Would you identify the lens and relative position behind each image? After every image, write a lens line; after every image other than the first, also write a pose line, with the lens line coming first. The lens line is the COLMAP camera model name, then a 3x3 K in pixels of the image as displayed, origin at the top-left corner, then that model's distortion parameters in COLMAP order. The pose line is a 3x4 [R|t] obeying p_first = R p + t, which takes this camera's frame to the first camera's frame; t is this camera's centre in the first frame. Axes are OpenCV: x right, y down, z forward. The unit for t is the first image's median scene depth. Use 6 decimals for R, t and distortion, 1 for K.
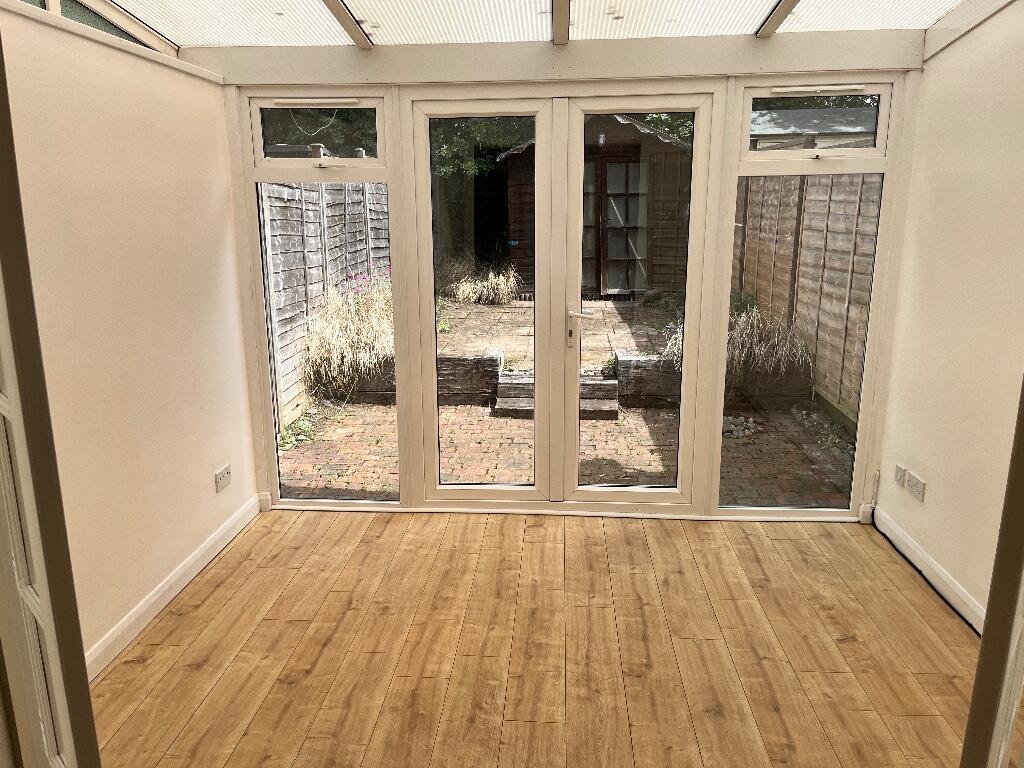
lens RADIAL K [[765.8, 0, 512.0], [0, 765.8, 384.0], [0, 0, 1]] dist [0.000200, -0.000369]
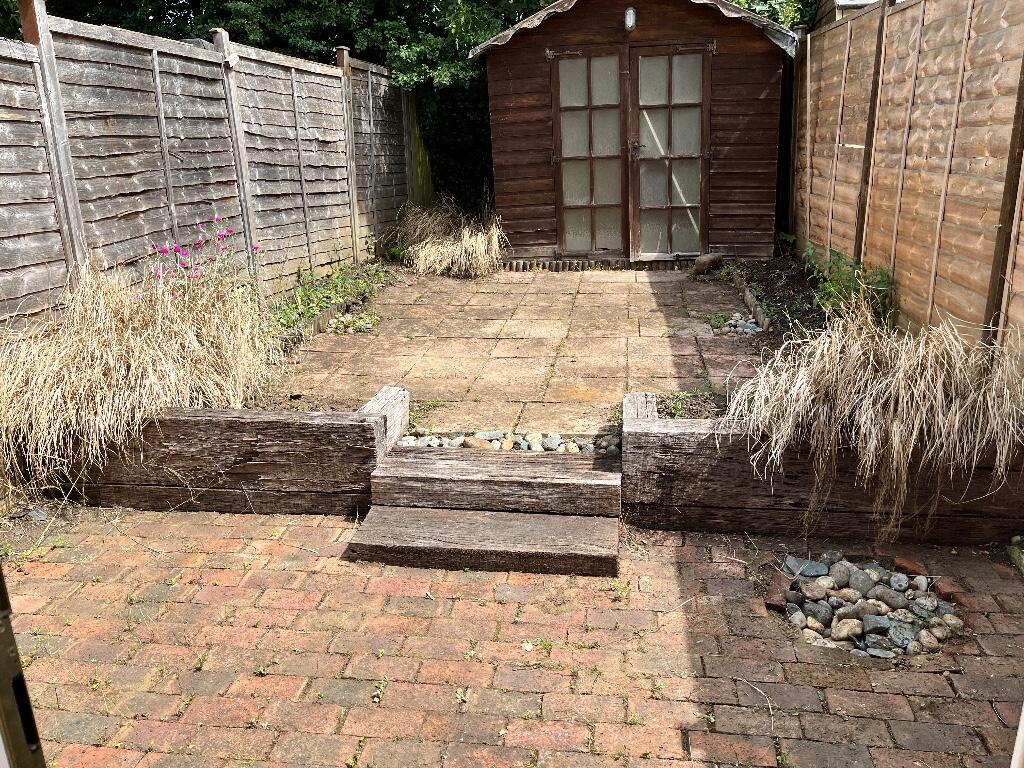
lens RADIAL K [[799.9, 0, 512.0], [0, 799.9, 384.0], [0, 0, 1]] dist [-0.001933, -0.001972]
pose [[0.997926, 0.000762, -0.064362, 0.061489], [0.002965, 0.998324, 0.057804, -0.052932], [0.064298, -0.057875, 0.996251, 0.307897]]
